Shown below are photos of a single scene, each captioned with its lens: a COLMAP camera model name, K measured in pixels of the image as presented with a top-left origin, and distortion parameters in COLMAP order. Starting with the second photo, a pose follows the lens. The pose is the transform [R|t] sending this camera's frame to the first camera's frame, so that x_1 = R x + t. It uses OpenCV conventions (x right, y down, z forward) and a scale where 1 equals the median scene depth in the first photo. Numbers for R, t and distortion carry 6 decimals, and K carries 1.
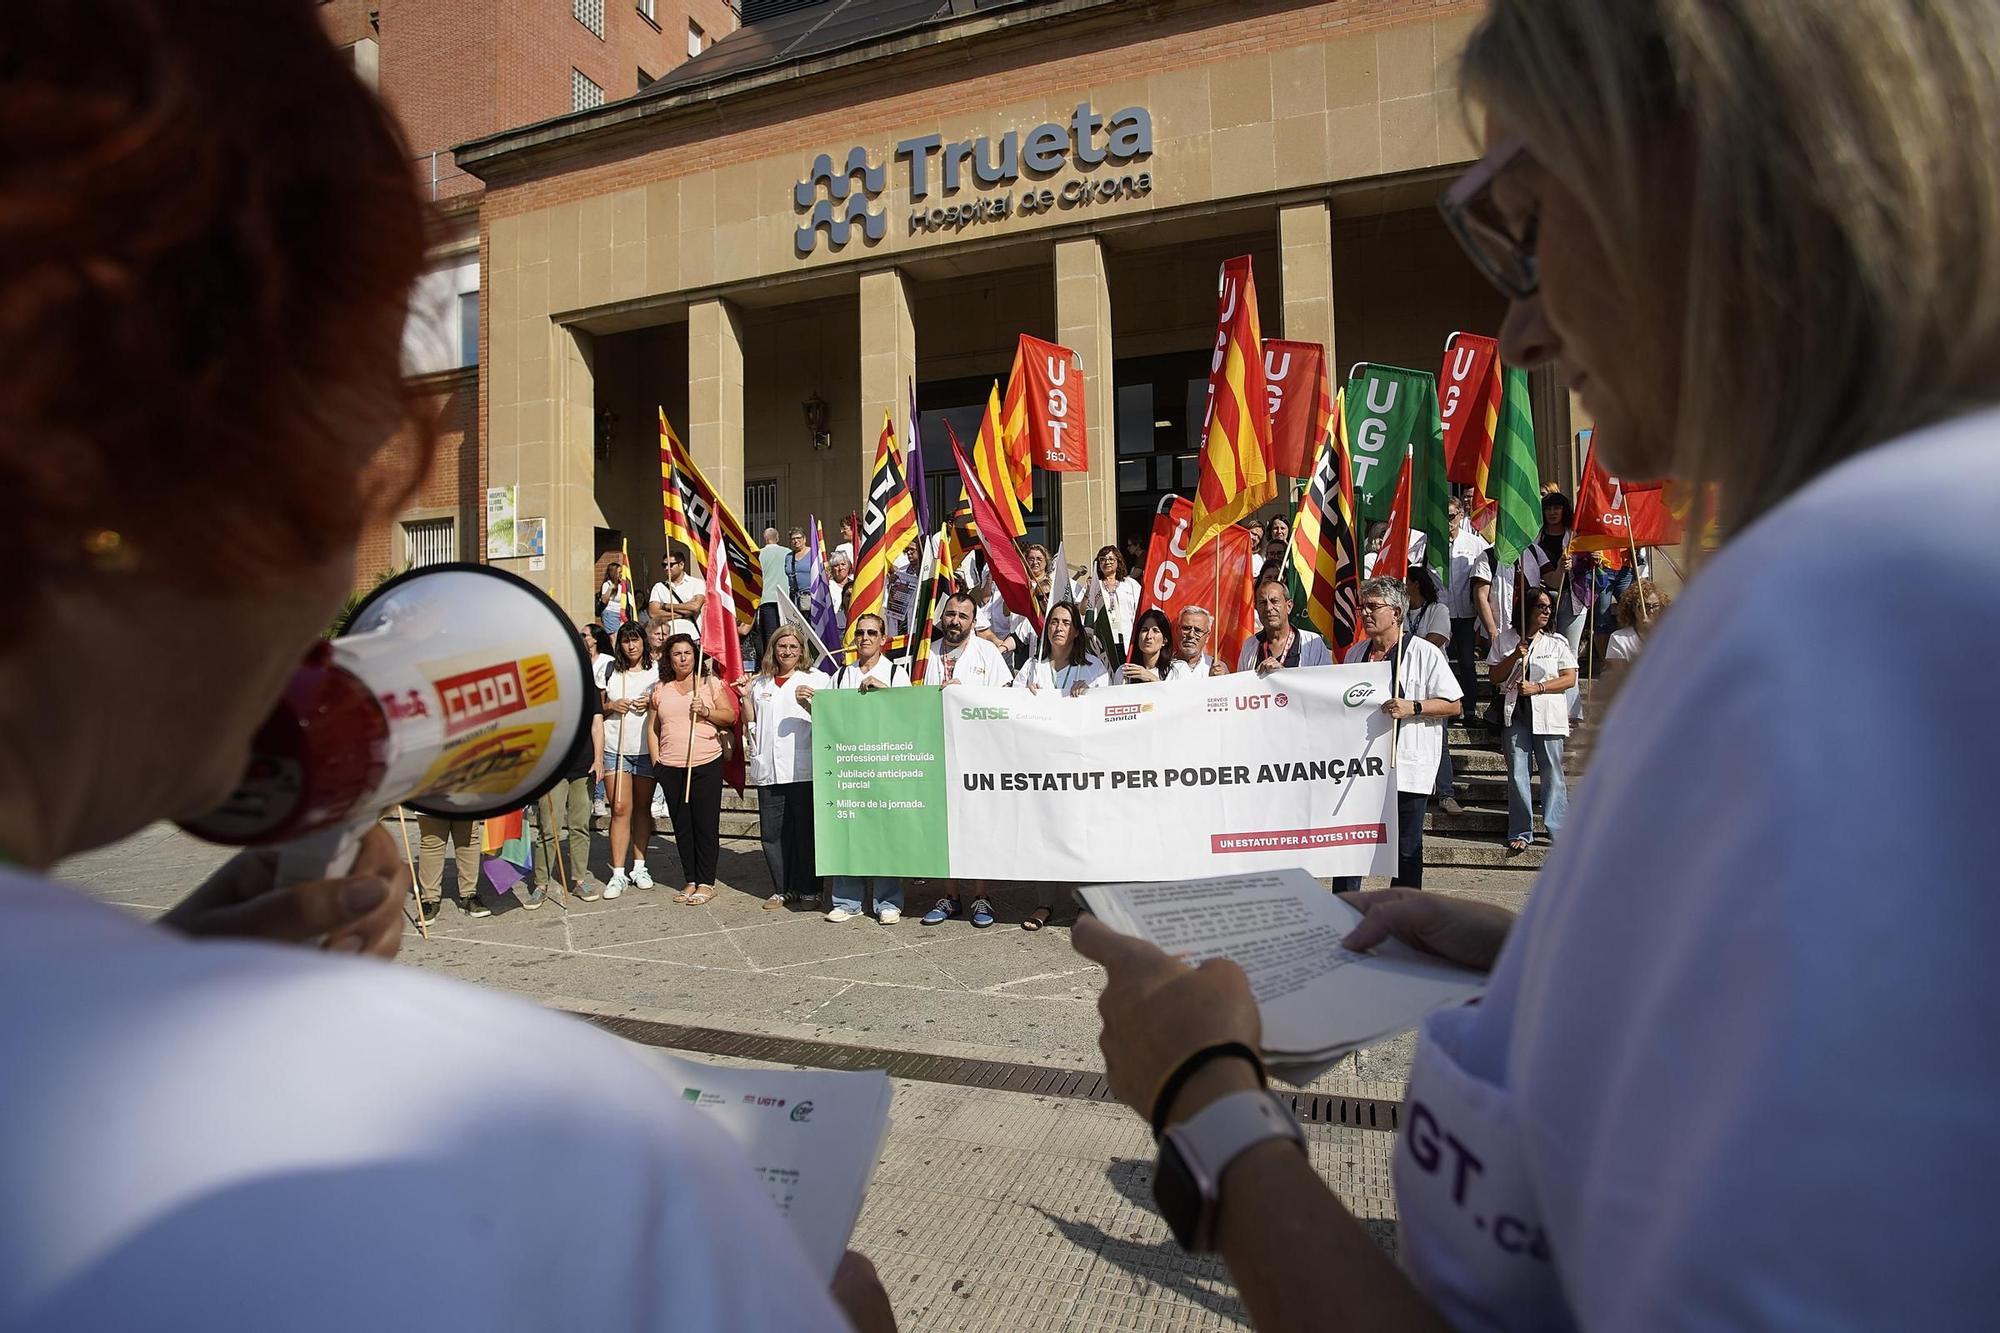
lens RADIAL K [[1026.5, 0, 991.0], [0, 1026.5, 653.3], [0, 0, 1]] dist [-0.076190, 0.040498]
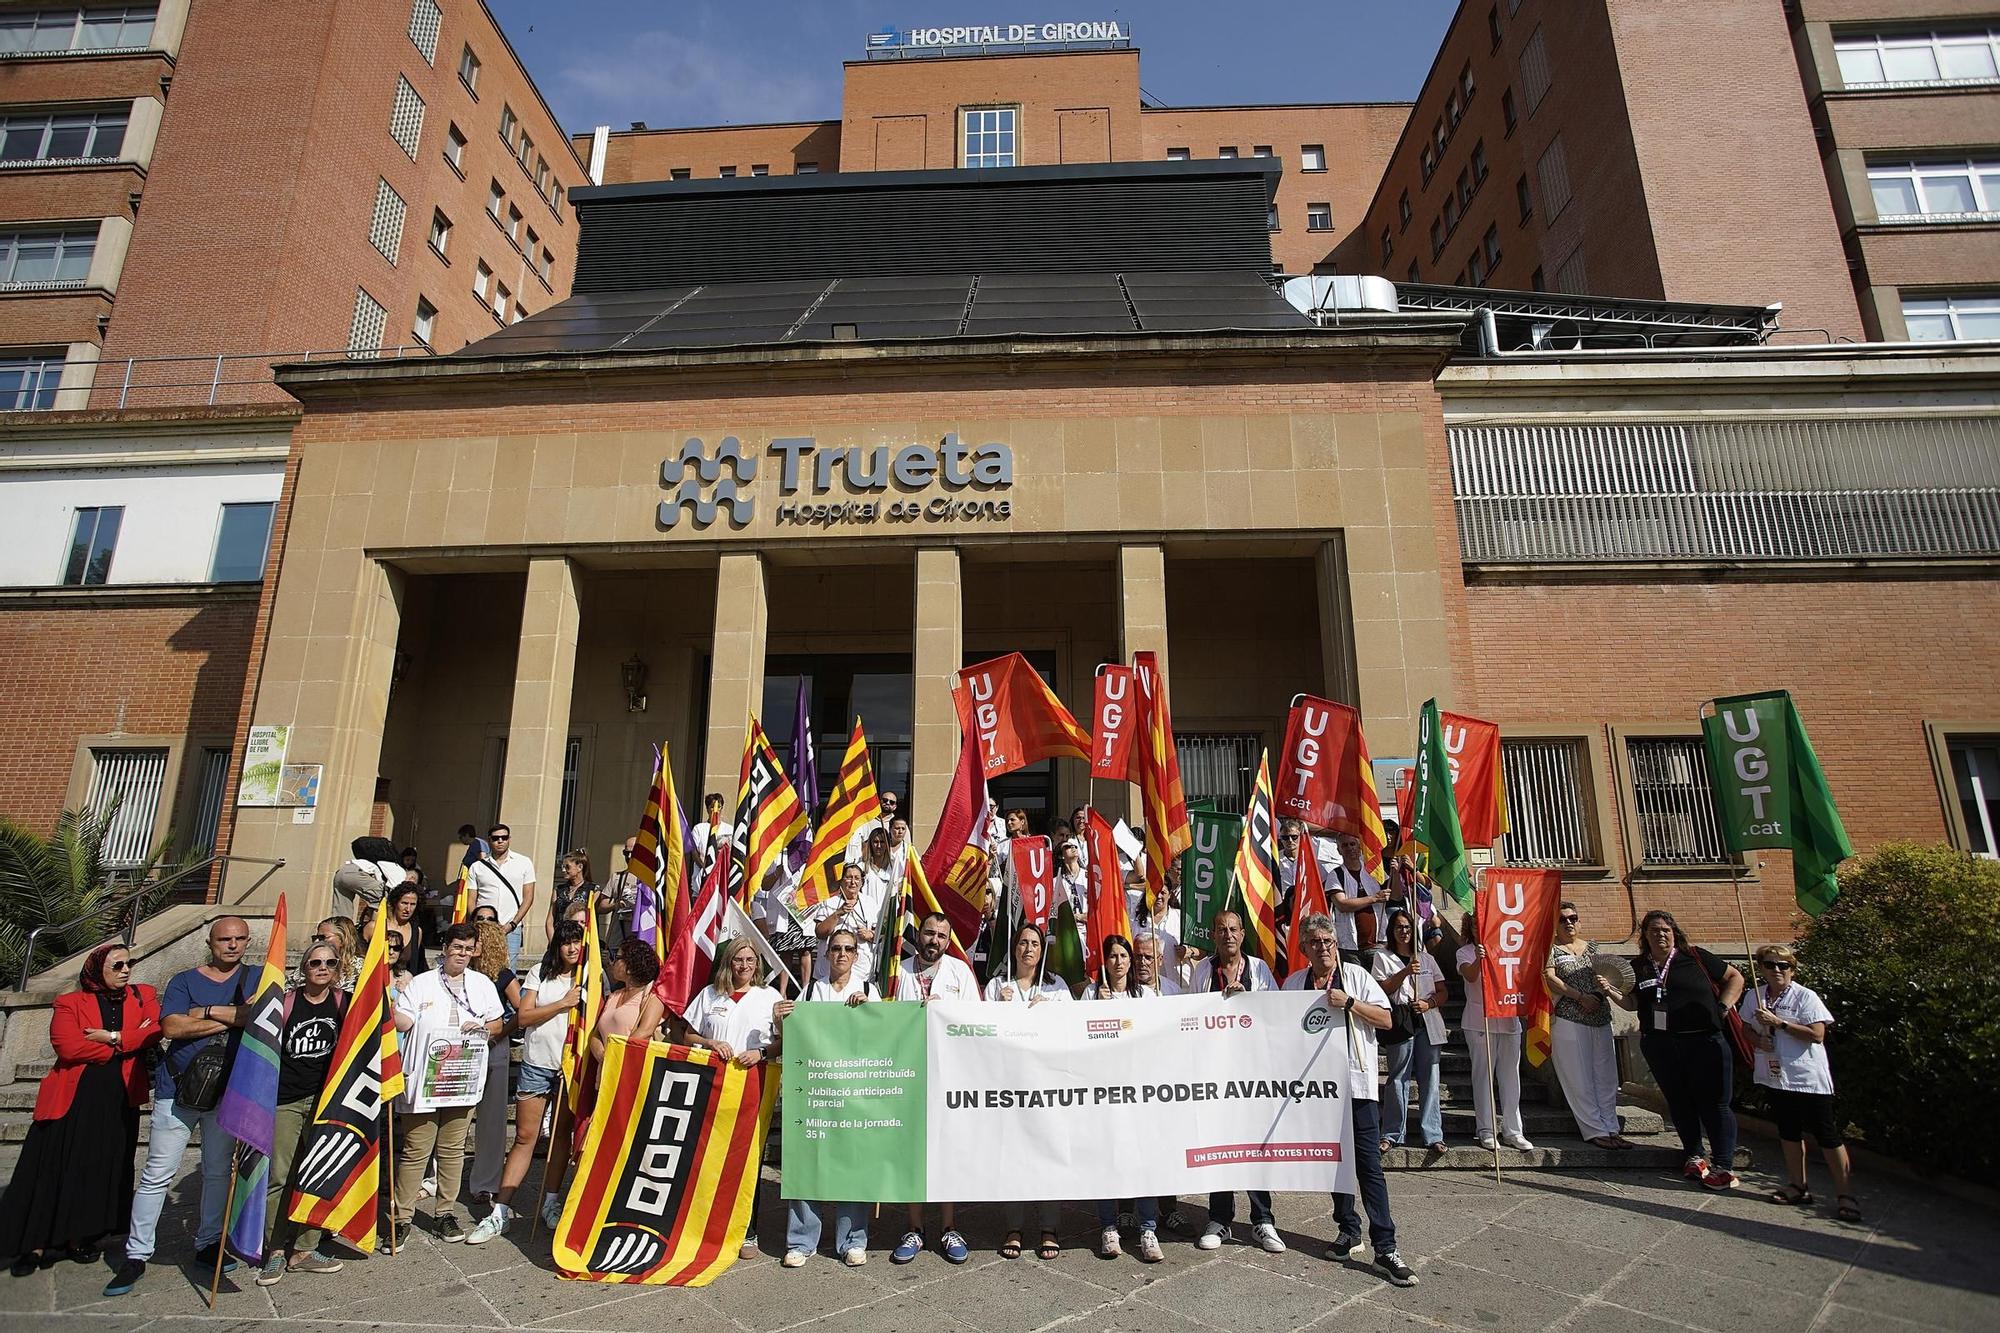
lens RADIAL K [[1042.6, 0, 995.2], [0, 1042.6, 655.1], [0, 0, 1]] dist [-0.083211, 0.044756]
pose [[0.959276, 0.091939, 0.267088, -0.142796], [-0.023678, 0.968392, -0.248306, -0.023484], [-0.281475, 0.231870, 0.931133, -0.026500]]
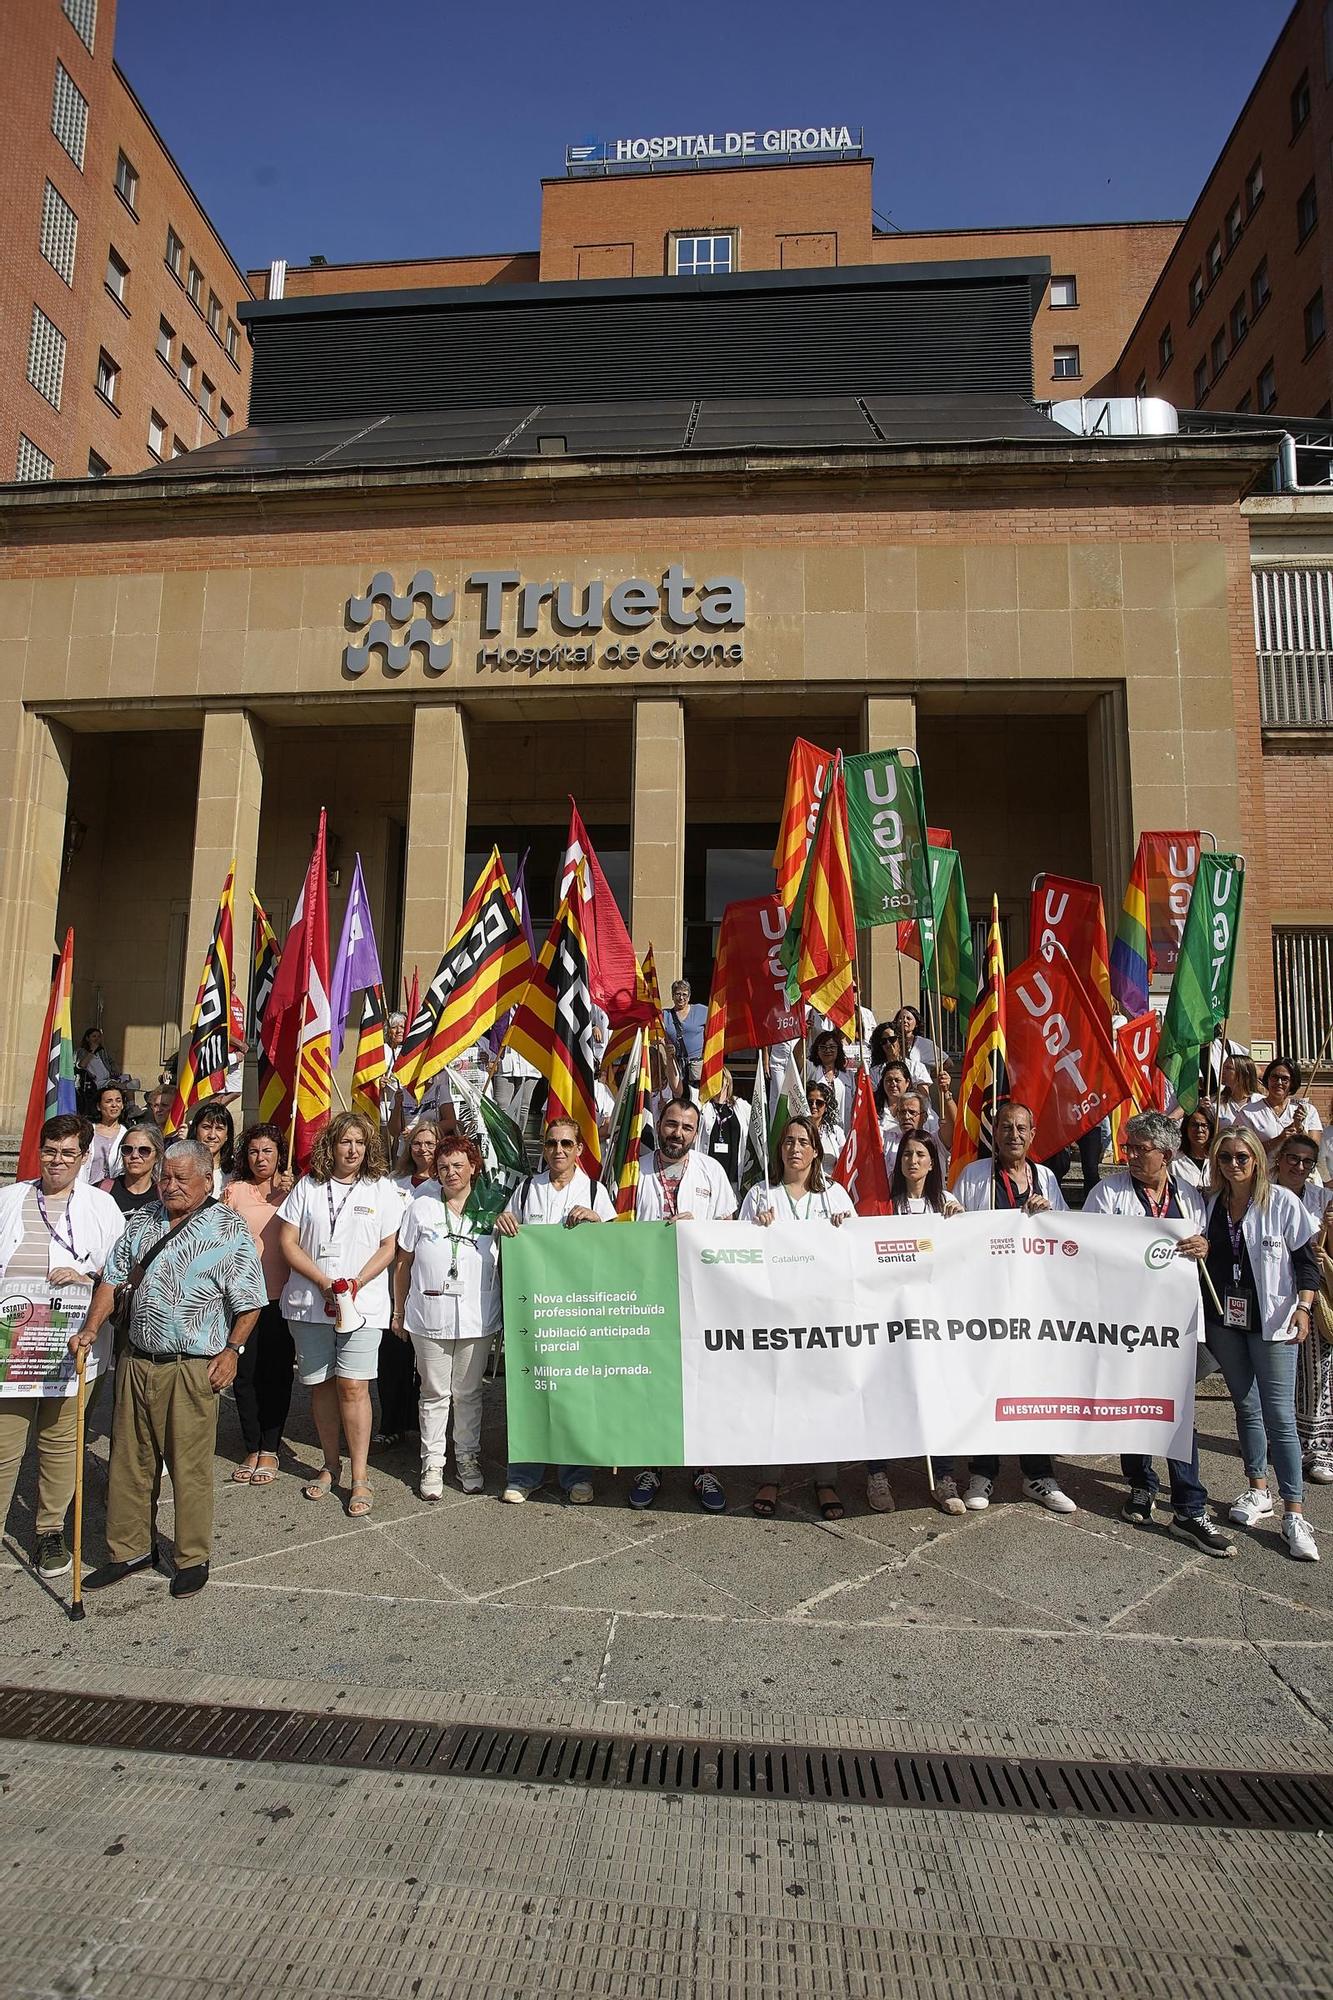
lens RADIAL K [[1026.5, 0, 659.3], [0, 1026.5, 1007.6], [0, 0, 1]] dist [-0.076190, 0.040498]
pose [[0.967055, 0.064213, 0.246335, -0.133701], [-0.041473, 0.994476, -0.096421, -0.025491], [-0.251166, 0.083028, 0.964377, 0.093023]]
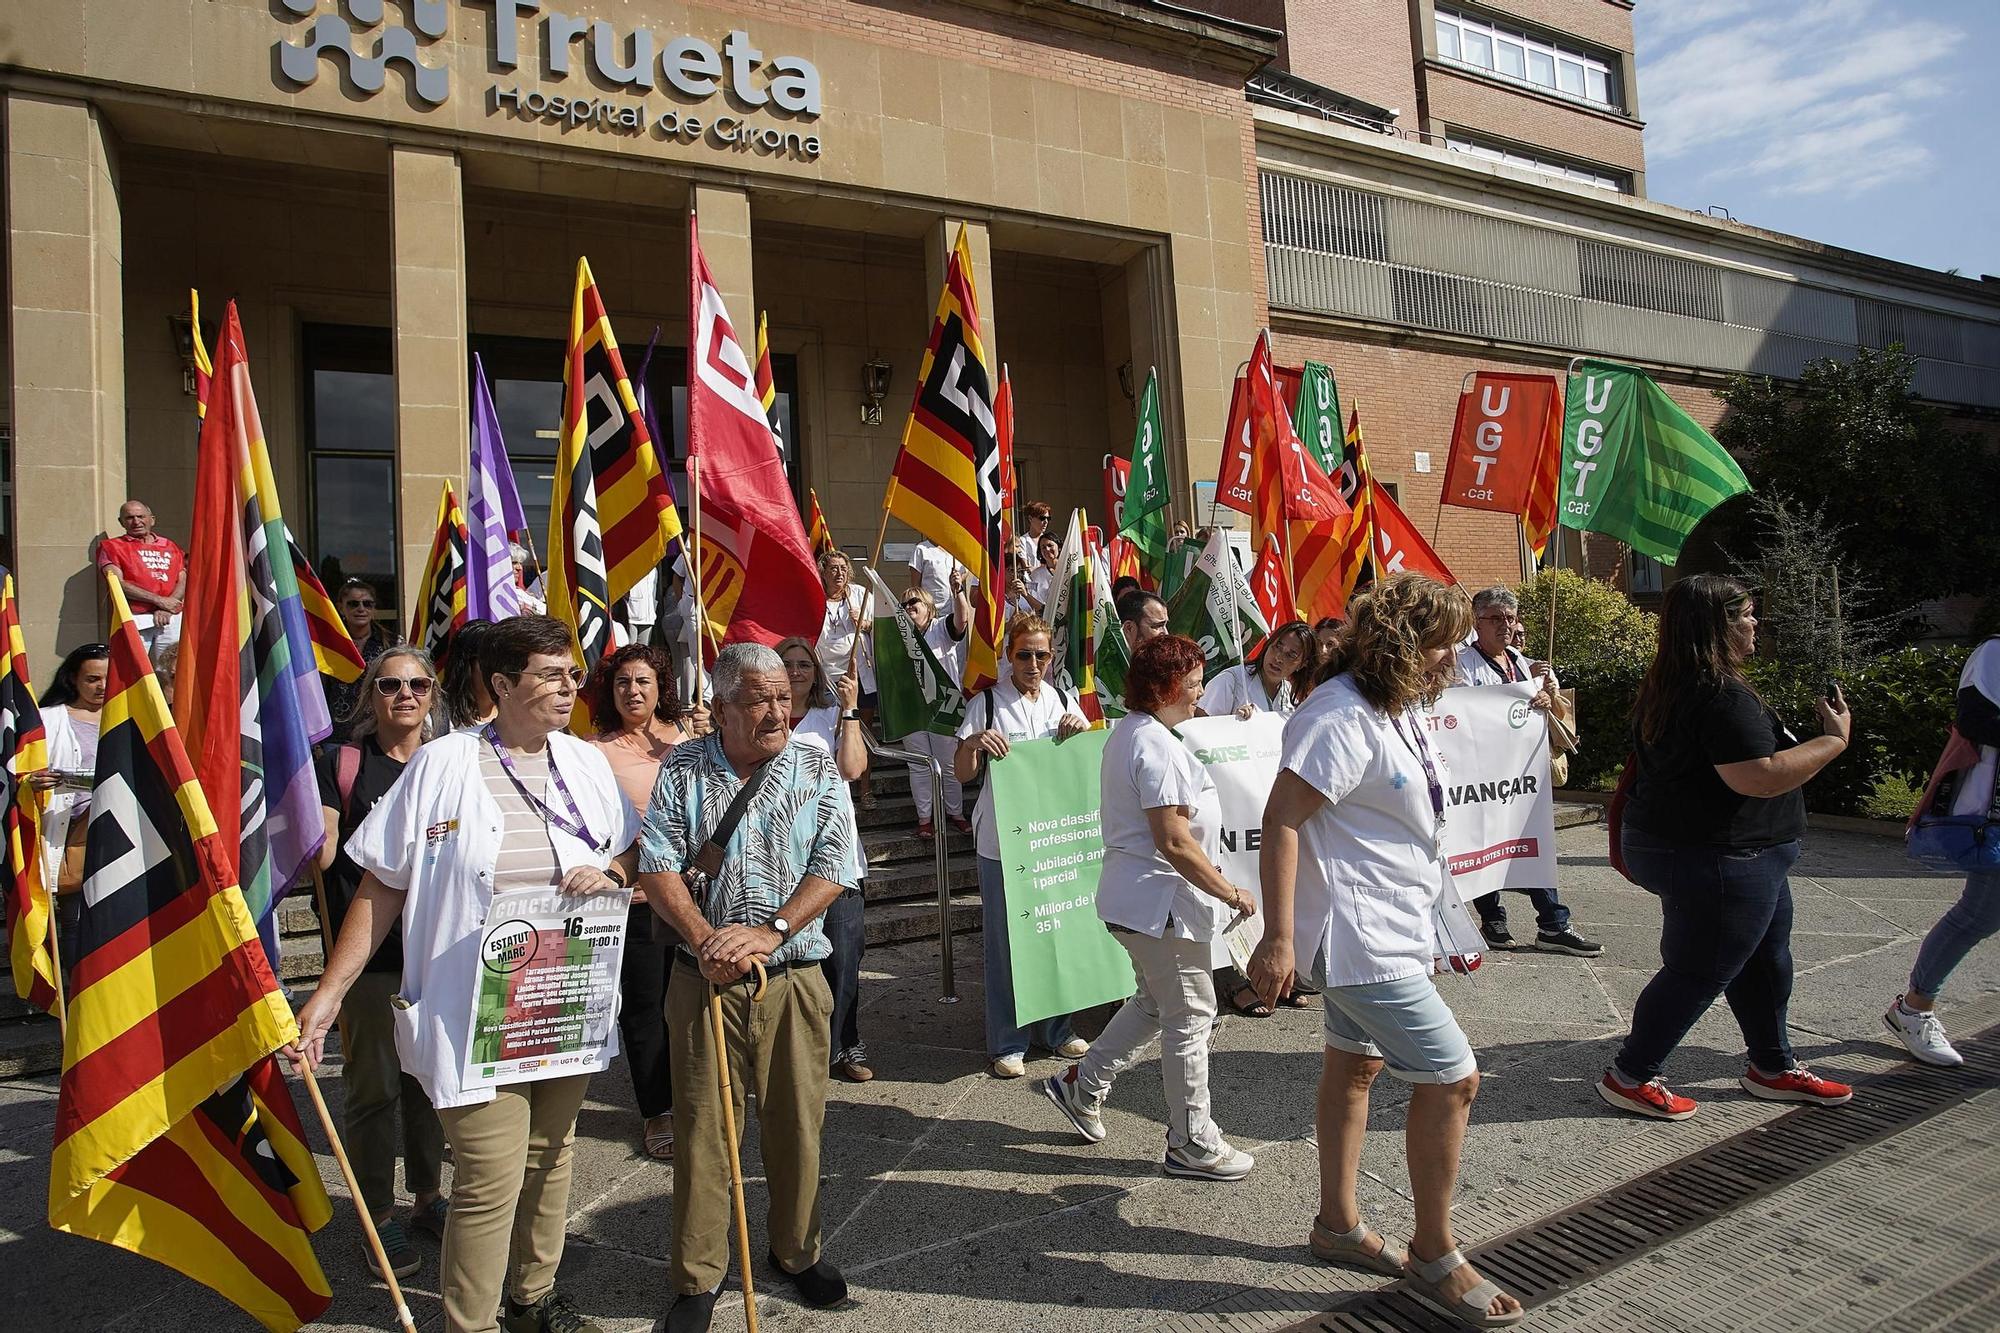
lens RADIAL K [[1026.5, 0, 991.0], [0, 1026.5, 653.3], [0, 0, 1]] dist [-0.076190, 0.040498]
pose [[0.721343, -0.001281, 0.692577, -0.325254], [0.032465, 0.998962, -0.031965, 0.004291], [-0.691817, 0.045543, 0.720635, 0.270924]]
